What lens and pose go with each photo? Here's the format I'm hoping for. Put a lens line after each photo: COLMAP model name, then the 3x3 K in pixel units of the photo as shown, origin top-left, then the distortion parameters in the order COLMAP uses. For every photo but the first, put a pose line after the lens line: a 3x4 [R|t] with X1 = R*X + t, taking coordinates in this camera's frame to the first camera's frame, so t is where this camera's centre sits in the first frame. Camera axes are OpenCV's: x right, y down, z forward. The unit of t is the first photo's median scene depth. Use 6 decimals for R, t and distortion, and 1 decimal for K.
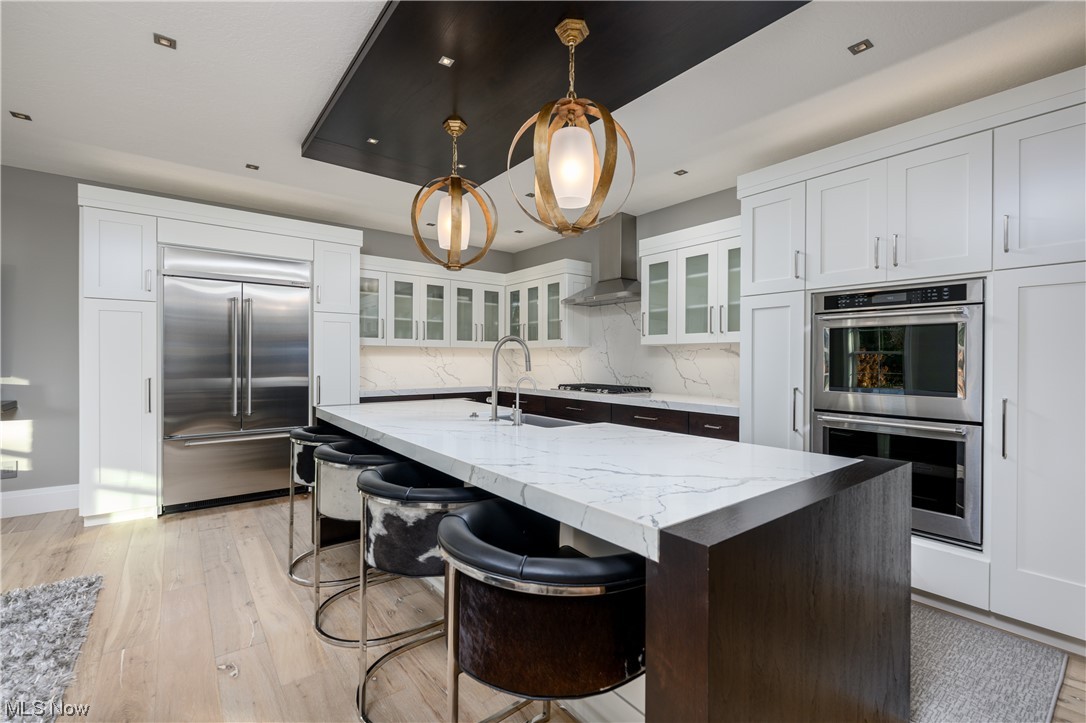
lens RADIAL K [[472.4, 0, 543.7], [0, 472.4, 357.8], [0, 0, 1]] dist [-0.001080, 0.000342]
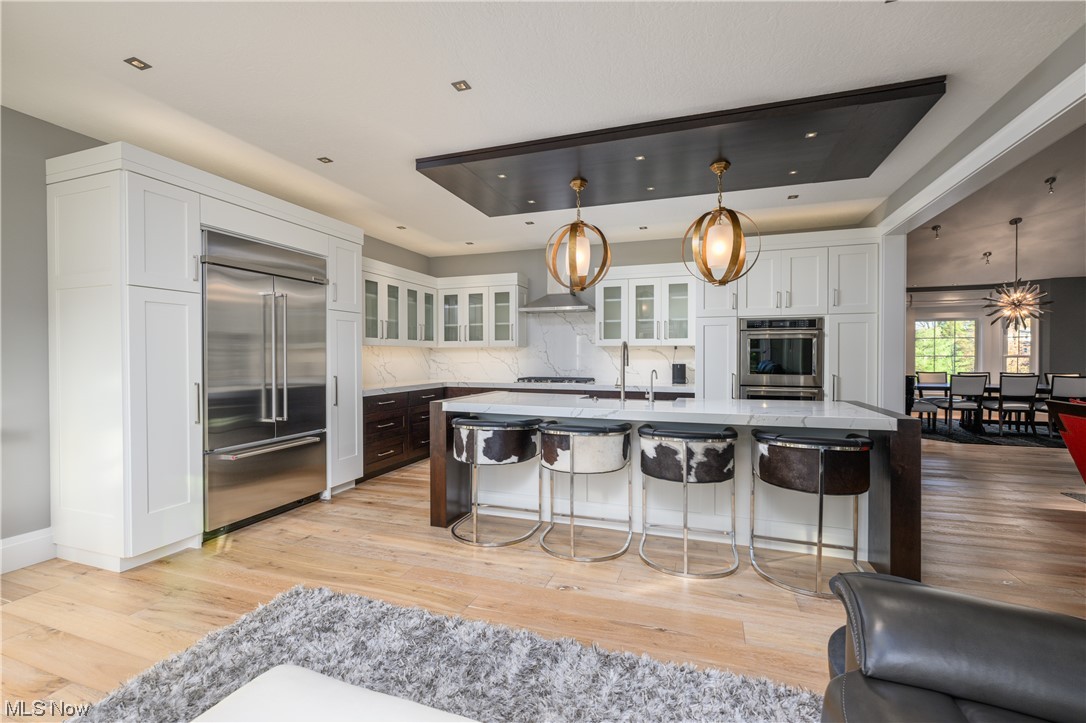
lens RADIAL K [[472.4, 0, 541.2], [0, 472.4, 358.2], [0, 0, 1]] dist [-0.001080, 0.000342]
pose [[0.839219, -0.008804, 0.543722, -0.655212], [0.004071, 0.999943, 0.009907, -0.006793], [-0.543778, -0.006101, 0.839207, -0.042224]]
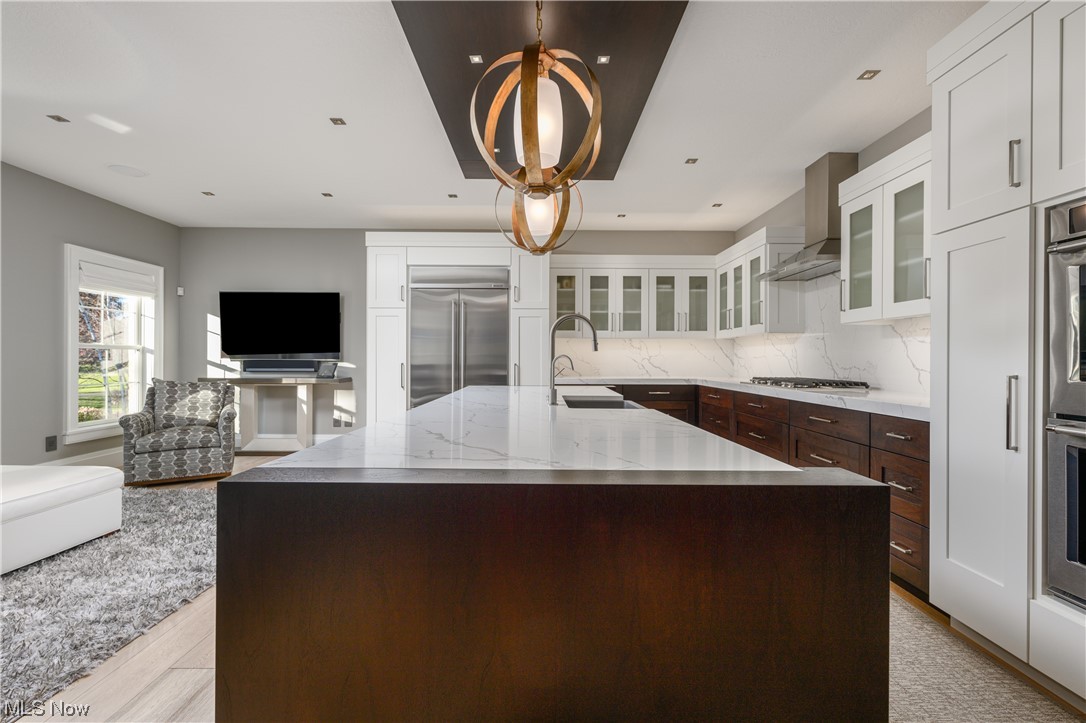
lens RADIAL K [[472.4, 0, 545.0], [0, 472.4, 360.7], [0, 0, 1]] dist [-0.001080, 0.000342]
pose [[0.796083, -0.001325, -0.605186, 0.284843], [0.002428, 0.999997, 0.001005, 0.028711], [0.605183, -0.002270, 0.796083, 0.123179]]
